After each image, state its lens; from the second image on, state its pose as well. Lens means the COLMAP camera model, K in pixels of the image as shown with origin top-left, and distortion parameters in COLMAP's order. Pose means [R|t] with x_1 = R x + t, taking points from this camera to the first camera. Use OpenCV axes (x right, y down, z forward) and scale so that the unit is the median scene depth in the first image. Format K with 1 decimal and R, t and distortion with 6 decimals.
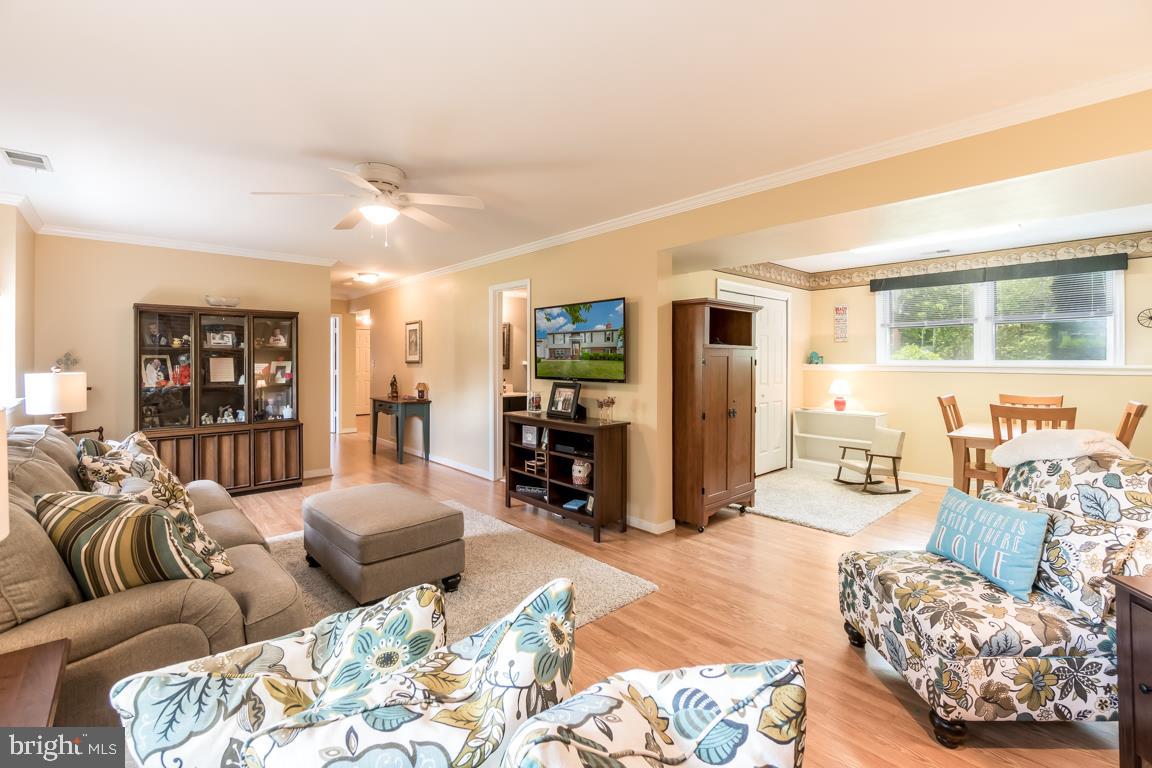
lens RADIAL K [[501.0, 0, 563.5], [0, 501.0, 358.5], [0, 0, 1]] dist [-0.008659, 0.000878]
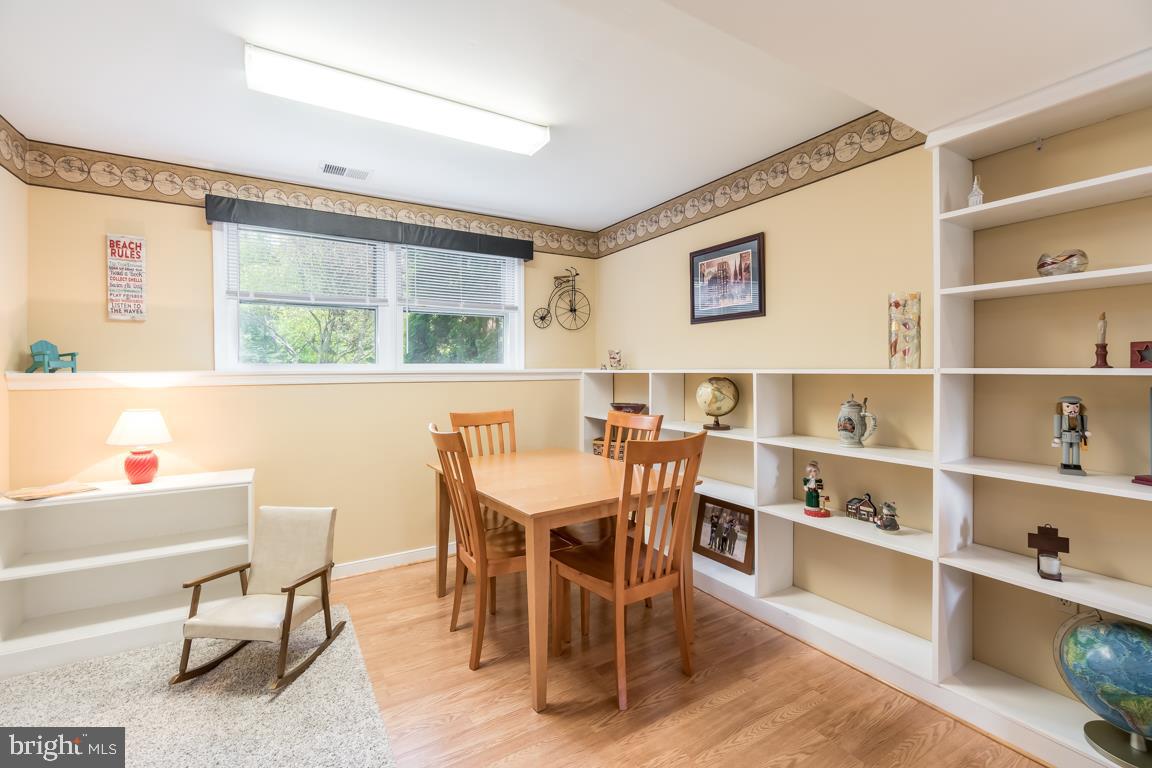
lens RADIAL K [[501.0, 0, 576.2], [0, 501.0, 375.7], [0, 0, 1]] dist [-0.008659, 0.000878]
pose [[0.175716, -0.010806, 0.984382, 0.275491], [0.003453, 0.999940, 0.010361, 0.016075], [-0.984435, 0.001578, 0.175742, 0.753400]]
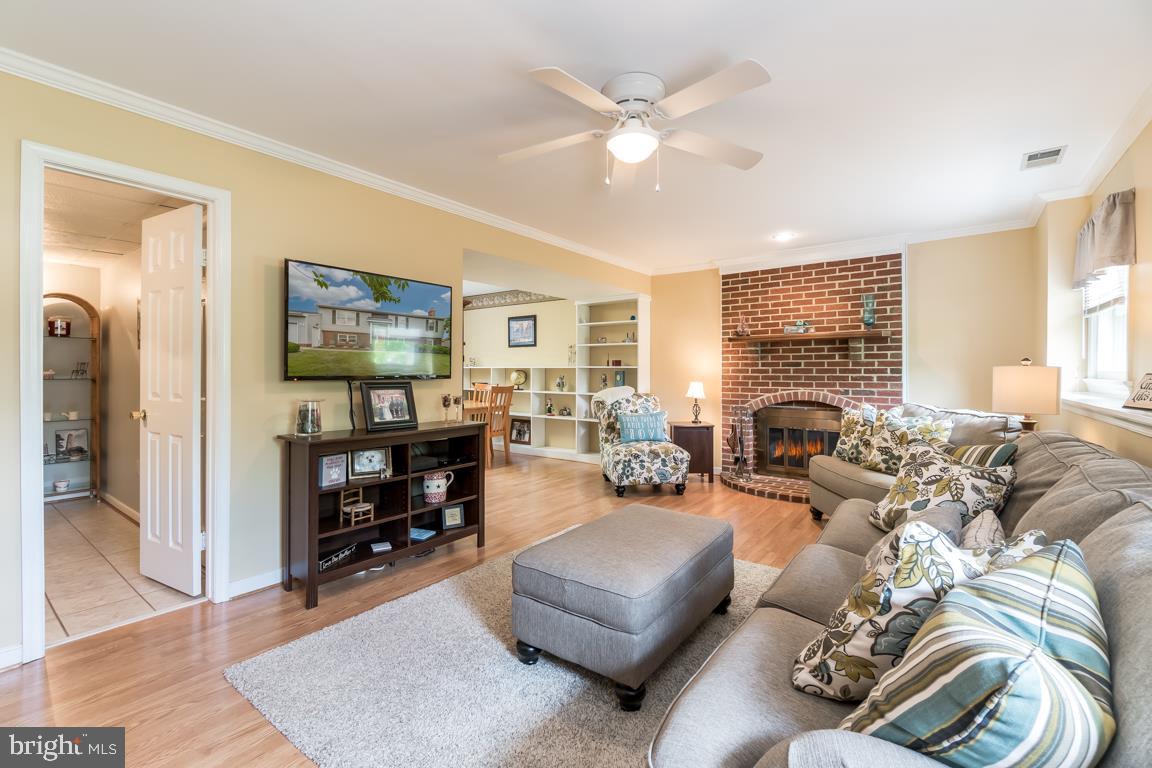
lens RADIAL K [[501.0, 0, 580.5], [0, 501.0, 374.7], [0, 0, 1]] dist [-0.008659, 0.000878]
pose [[-0.207152, -0.007605, 0.978279, -0.726057], [-0.004939, 0.999965, 0.006728, 0.030367], [-0.978296, -0.003438, -0.207183, 0.831099]]
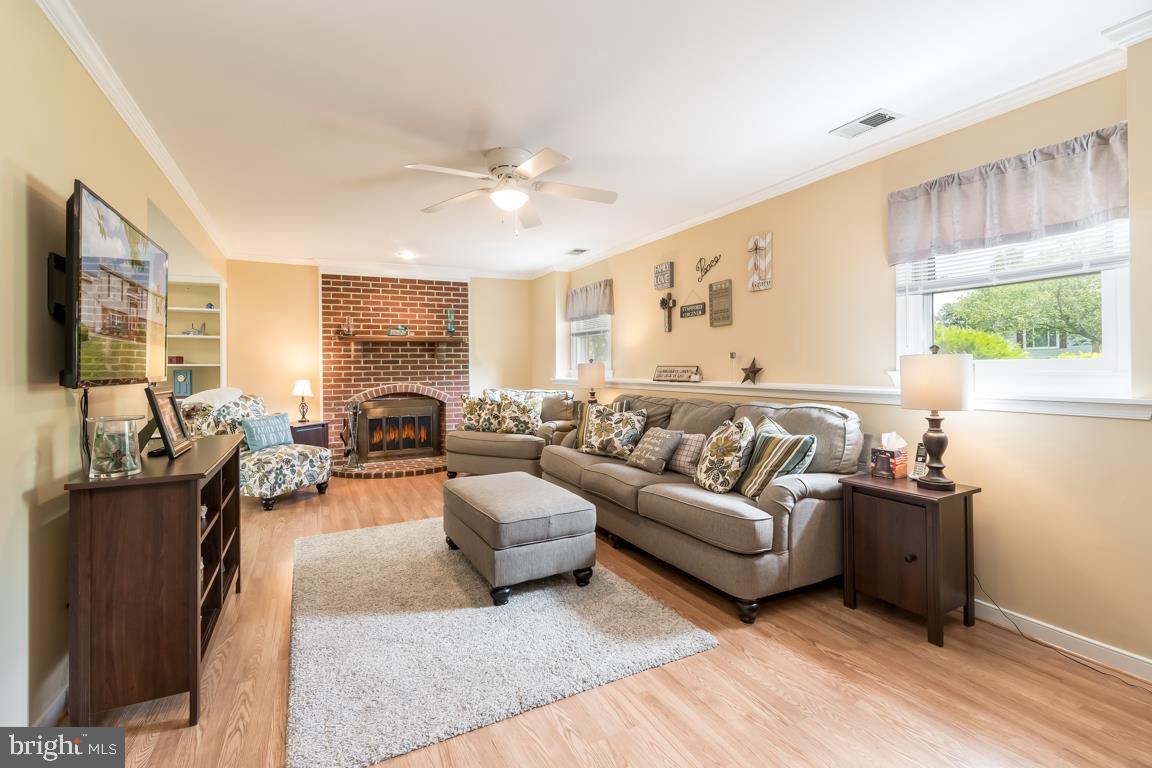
lens RADIAL K [[501.0, 0, 565.9], [0, 501.0, 364.2], [0, 0, 1]] dist [-0.008659, 0.000878]
pose [[-0.968361, 0.010799, 0.249318, -0.483207], [0.009319, 0.999931, -0.007115, 0.031867], [-0.249378, -0.004567, -0.968396, 1.309496]]
